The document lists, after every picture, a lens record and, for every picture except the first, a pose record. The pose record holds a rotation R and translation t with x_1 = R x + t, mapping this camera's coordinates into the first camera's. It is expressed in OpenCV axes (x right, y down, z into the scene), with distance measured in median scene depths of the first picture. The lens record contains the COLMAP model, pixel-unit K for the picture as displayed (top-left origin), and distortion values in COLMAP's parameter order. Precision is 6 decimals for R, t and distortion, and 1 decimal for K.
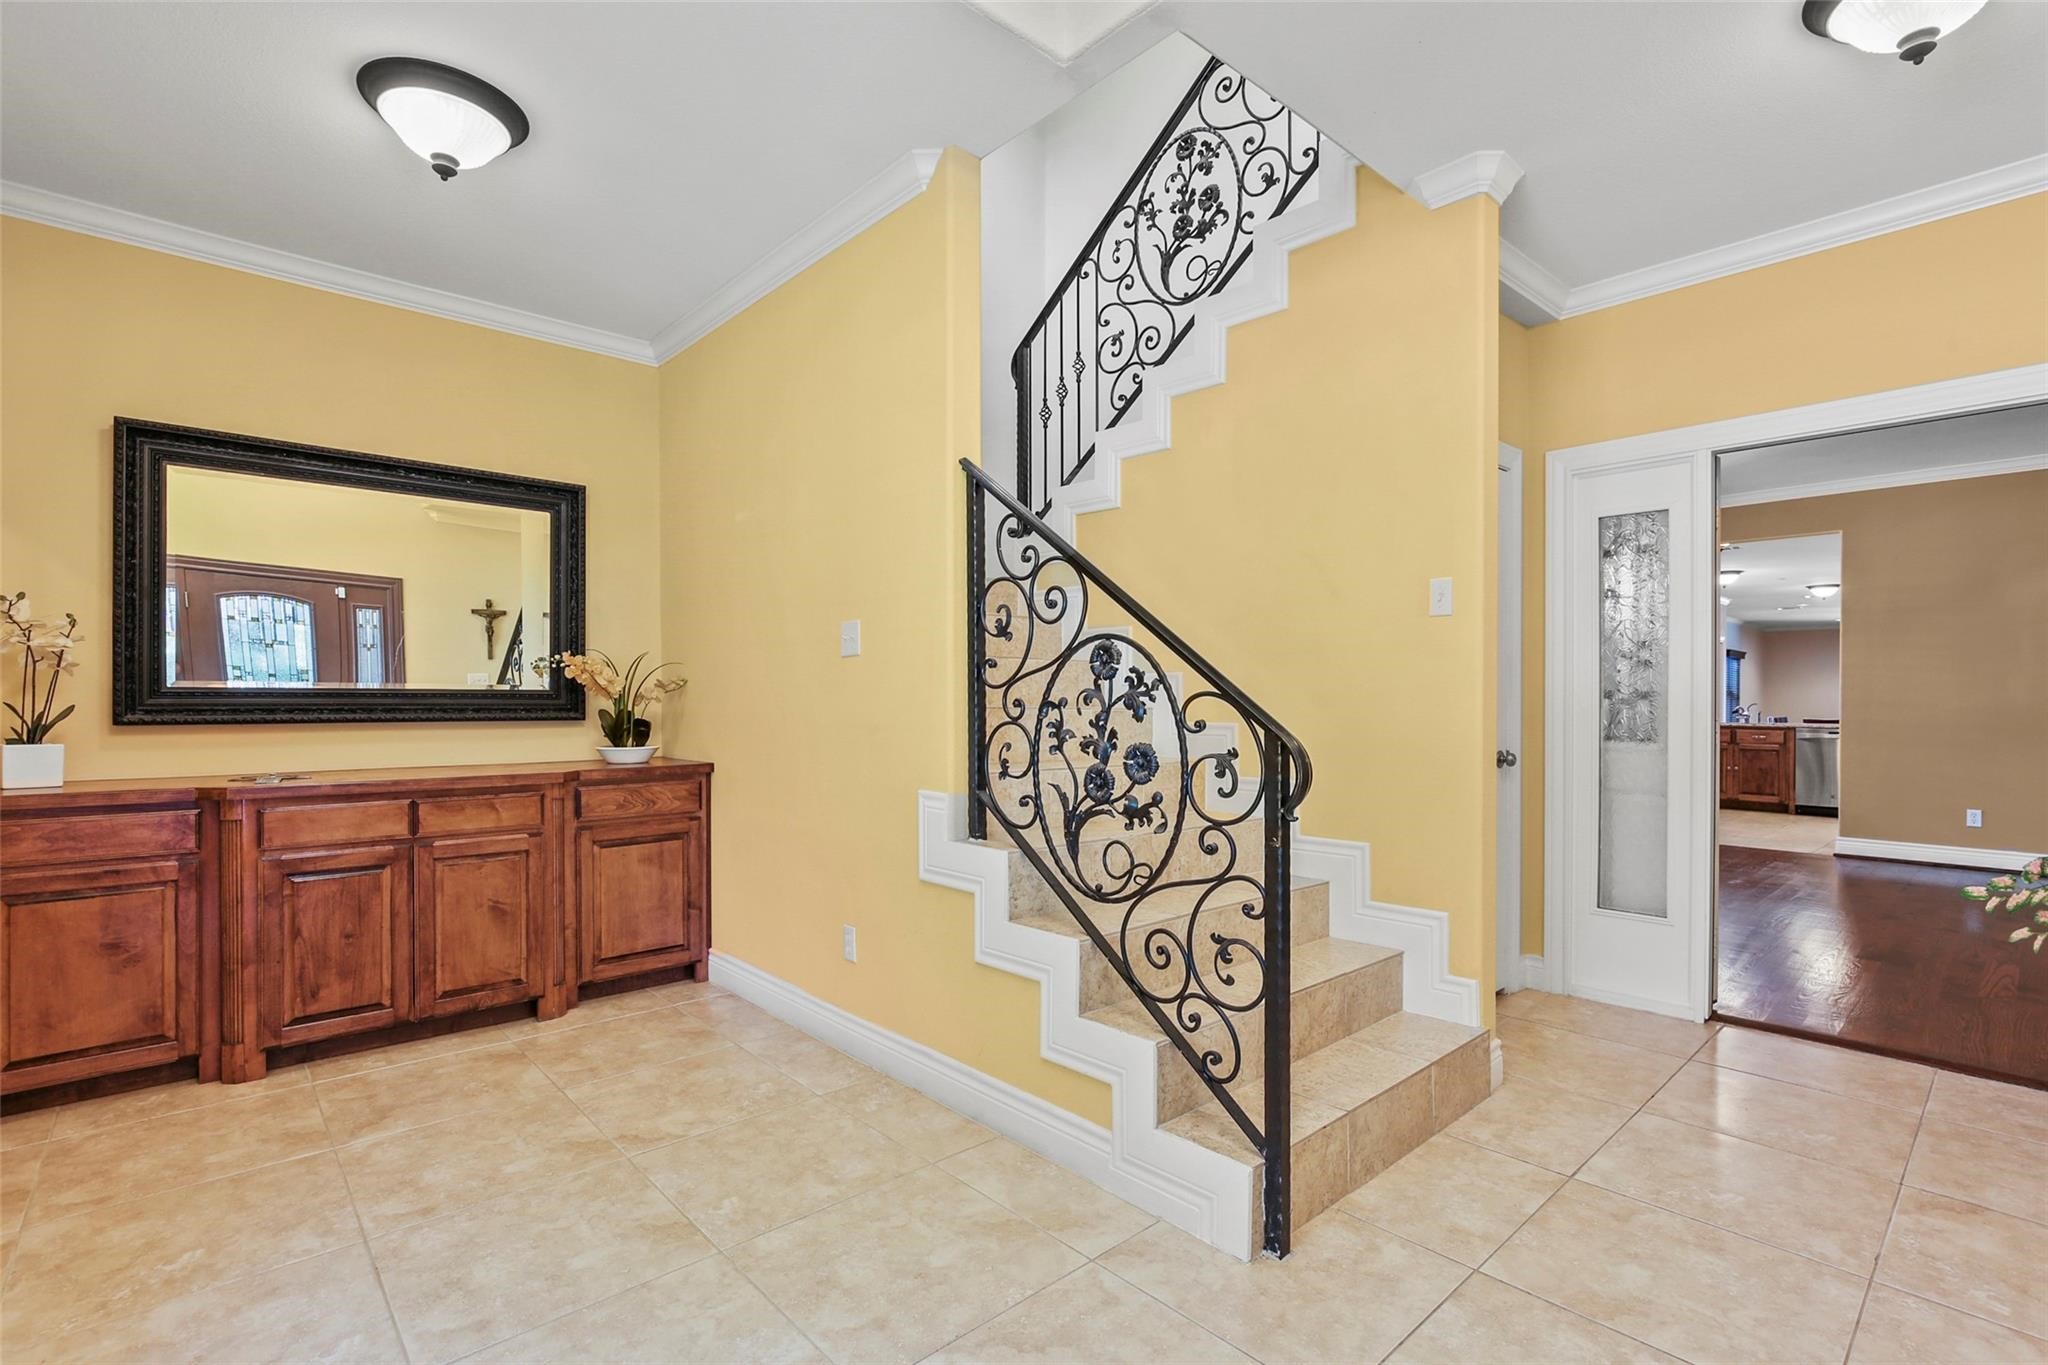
lens RADIAL K [[943.0, 0, 1026.1], [0, 943.0, 690.5], [0, 0, 1]] dist [-0.012047, 0.000725]
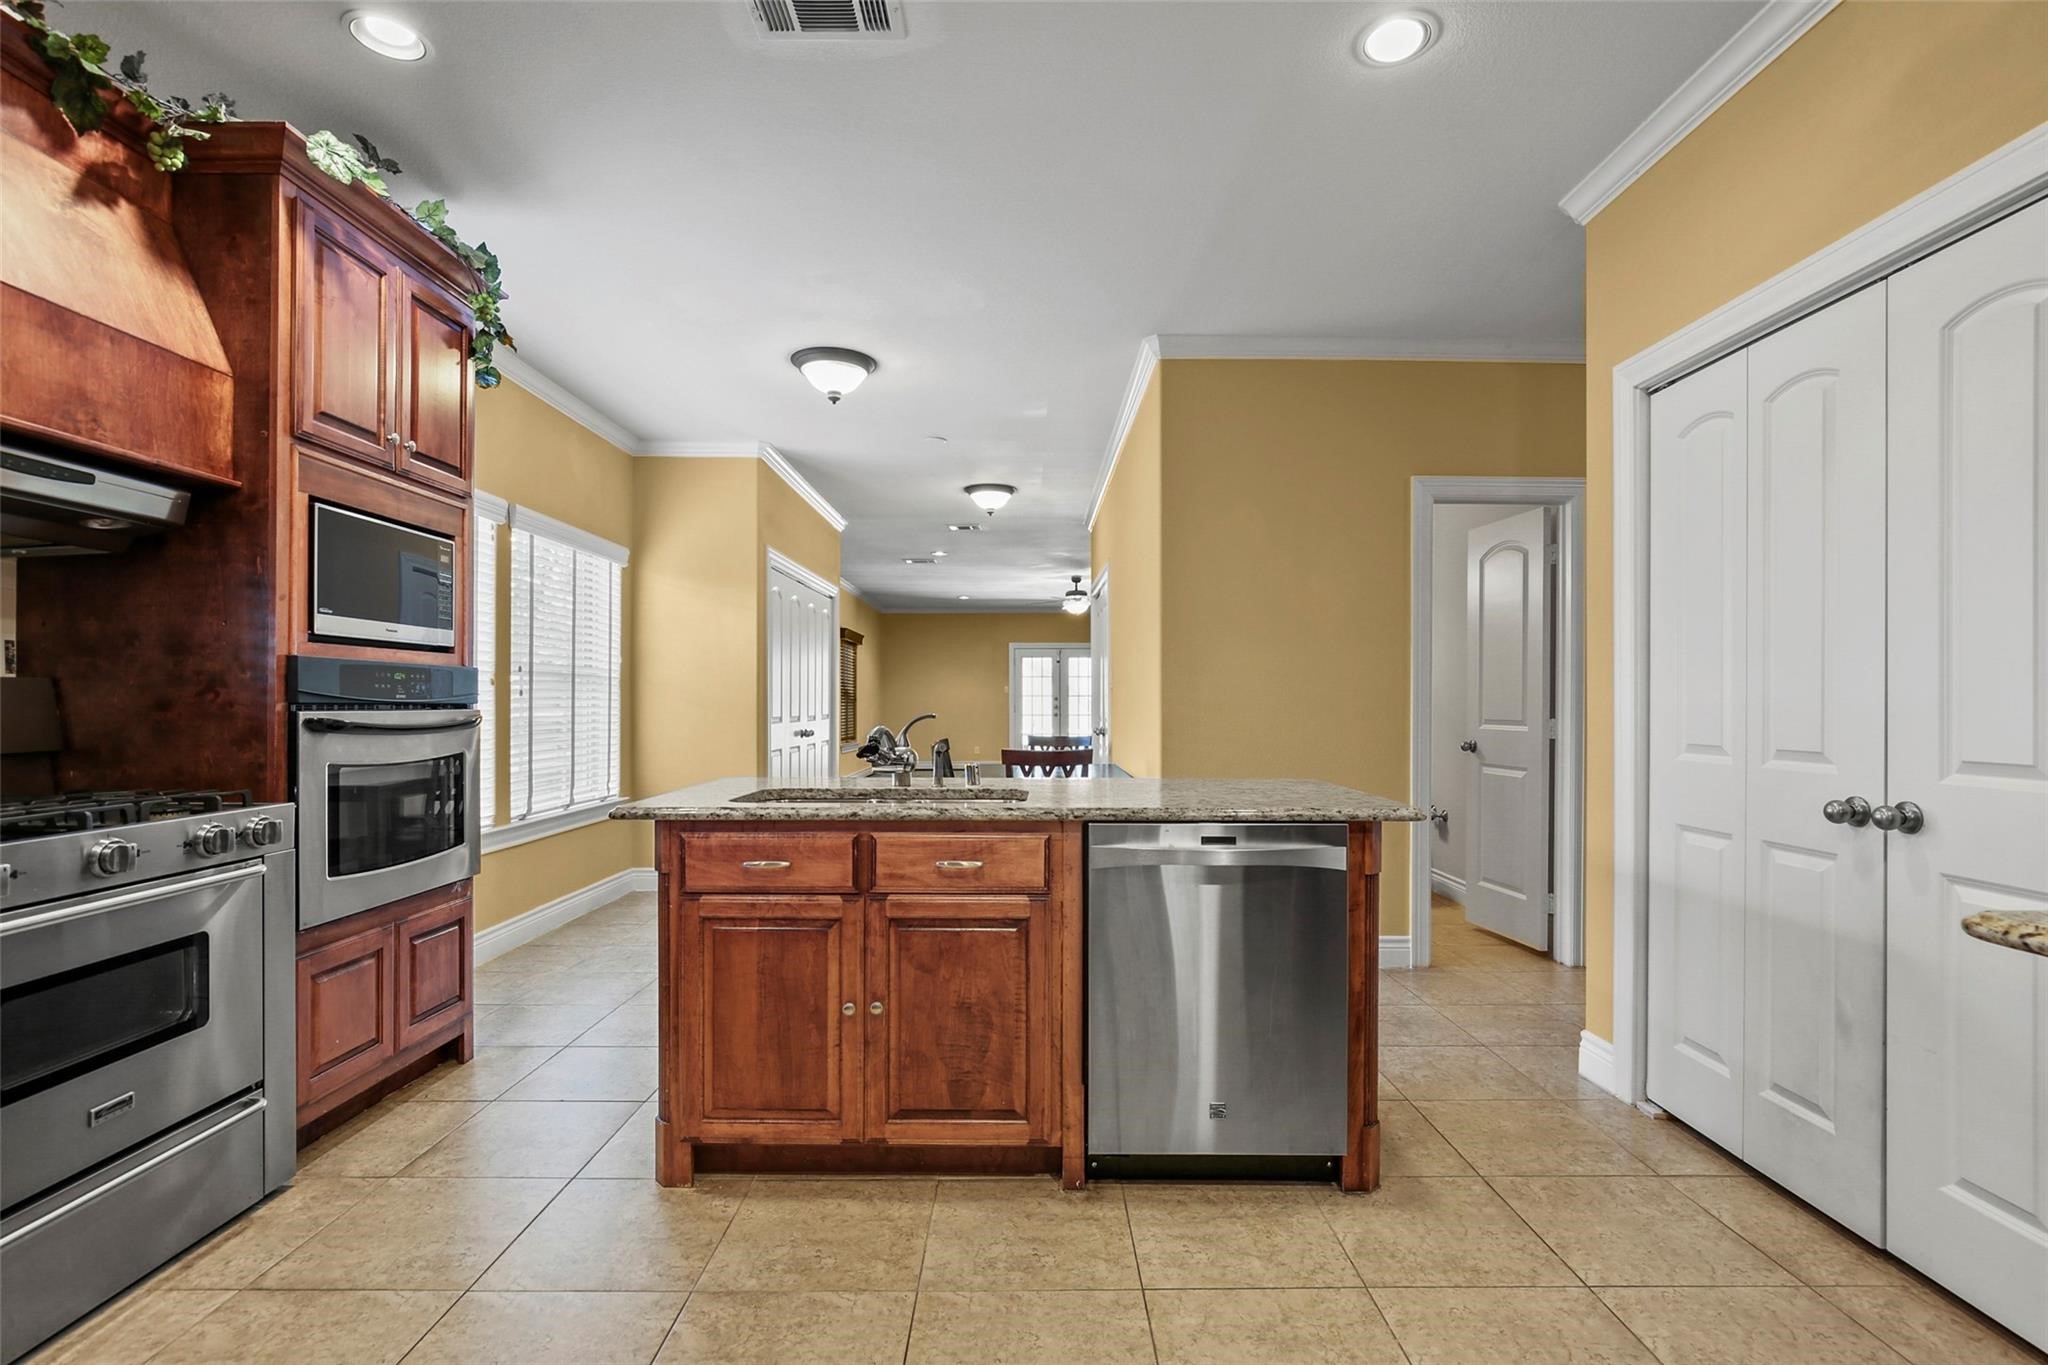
lens RADIAL K [[943.0, 0, 1024.6], [0, 943.0, 690.6], [0, 0, 1]] dist [-0.012047, 0.000725]
pose [[0.671475, 0.001500, 0.741026, 0.620185], [0.001910, 0.999991, -0.003756, 0.008164], [-0.741025, 0.003937, 0.671466, 0.829228]]
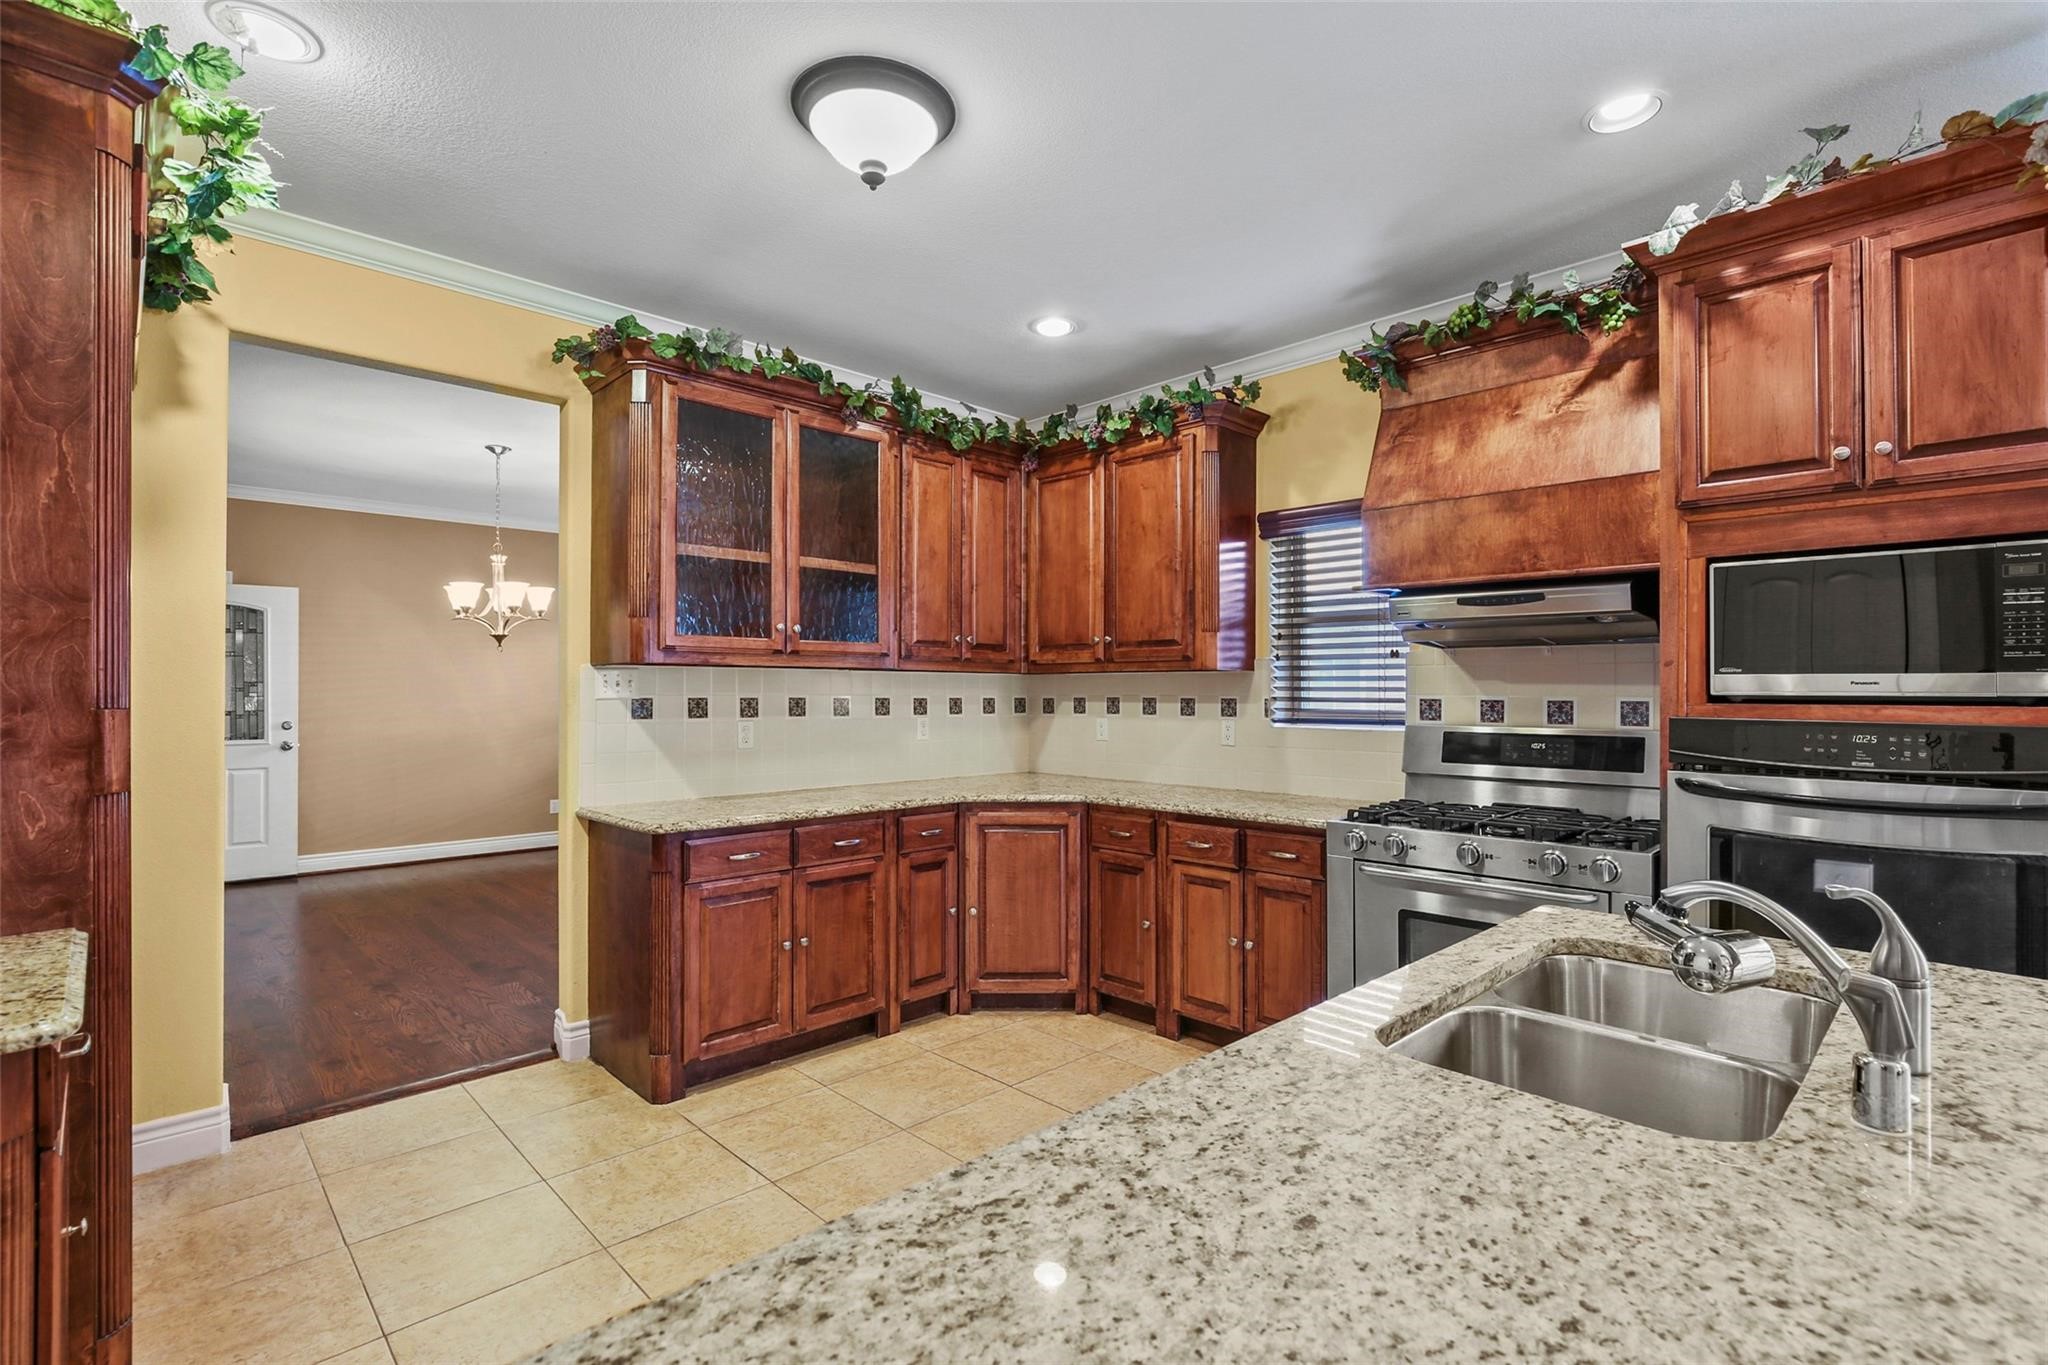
lens RADIAL K [[943.0, 0, 1033.8], [0, 943.0, 682.3], [0, 0, 1]] dist [-0.012047, 0.000725]
pose [[0.033308, -0.011872, -0.999375, 0.957707], [0.000707, 0.999929, -0.011855, -0.010779], [0.999445, -0.000312, 0.033314, 0.960498]]
